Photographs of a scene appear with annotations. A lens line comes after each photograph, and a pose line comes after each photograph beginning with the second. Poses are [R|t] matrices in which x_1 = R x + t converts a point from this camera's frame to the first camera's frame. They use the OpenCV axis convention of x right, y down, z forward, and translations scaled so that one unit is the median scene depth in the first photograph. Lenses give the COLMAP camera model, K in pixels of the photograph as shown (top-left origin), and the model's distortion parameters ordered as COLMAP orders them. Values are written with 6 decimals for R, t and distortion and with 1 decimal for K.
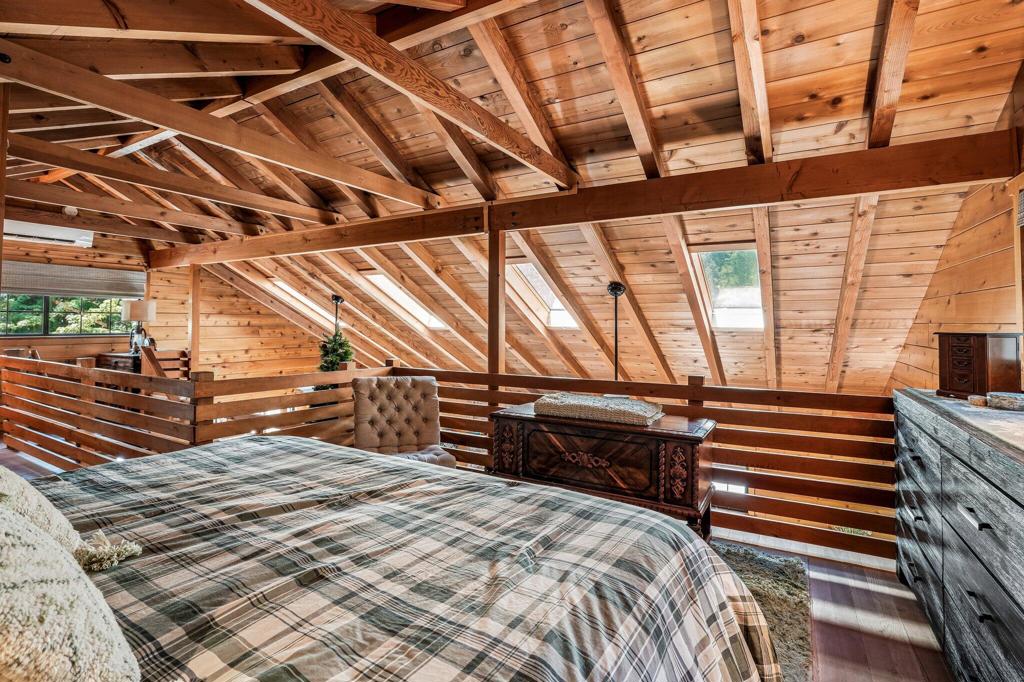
lens RADIAL K [[485.1, 0, 511.2], [0, 485.1, 327.8], [0, 0, 1]] dist [-0.055989, 0.021518]
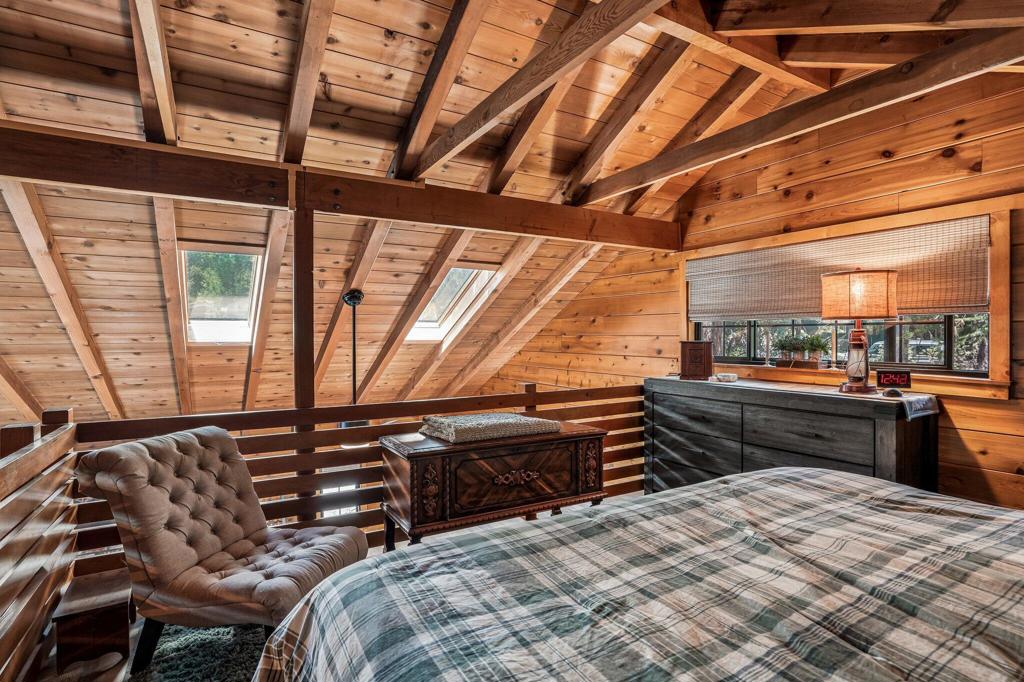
lens RADIAL K [[518.0, 0, 512.0], [0, 518.0, 341.0], [0, 0, 1]] dist [-0.019864, 0.000505]
pose [[0.495990, -0.015284, 0.868194, -0.551813], [0.011045, 0.999875, 0.011292, -0.010237], [-0.868258, 0.003988, 0.496097, 0.359069]]
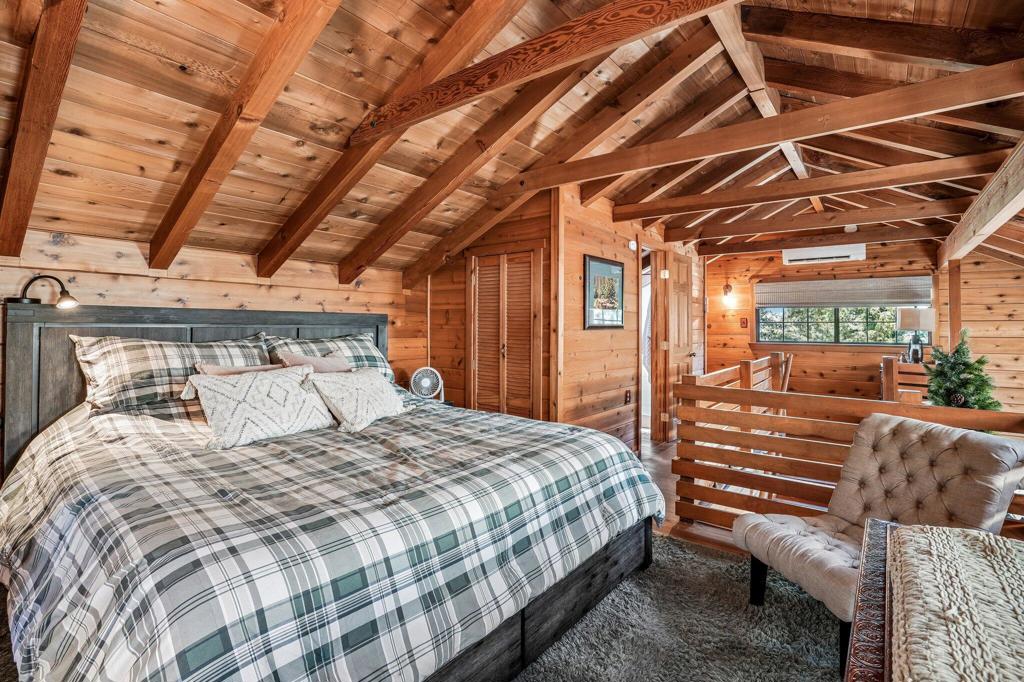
lens RADIAL K [[485.1, 0, 511.2], [0, 485.1, 327.8], [0, 0, 1]] dist [-0.055989, 0.021518]
pose [[-0.140548, -0.010506, -0.990018, 0.371680], [-0.015610, 0.999843, -0.008395, 0.001079], [0.989951, 0.014274, -0.140690, 0.581915]]
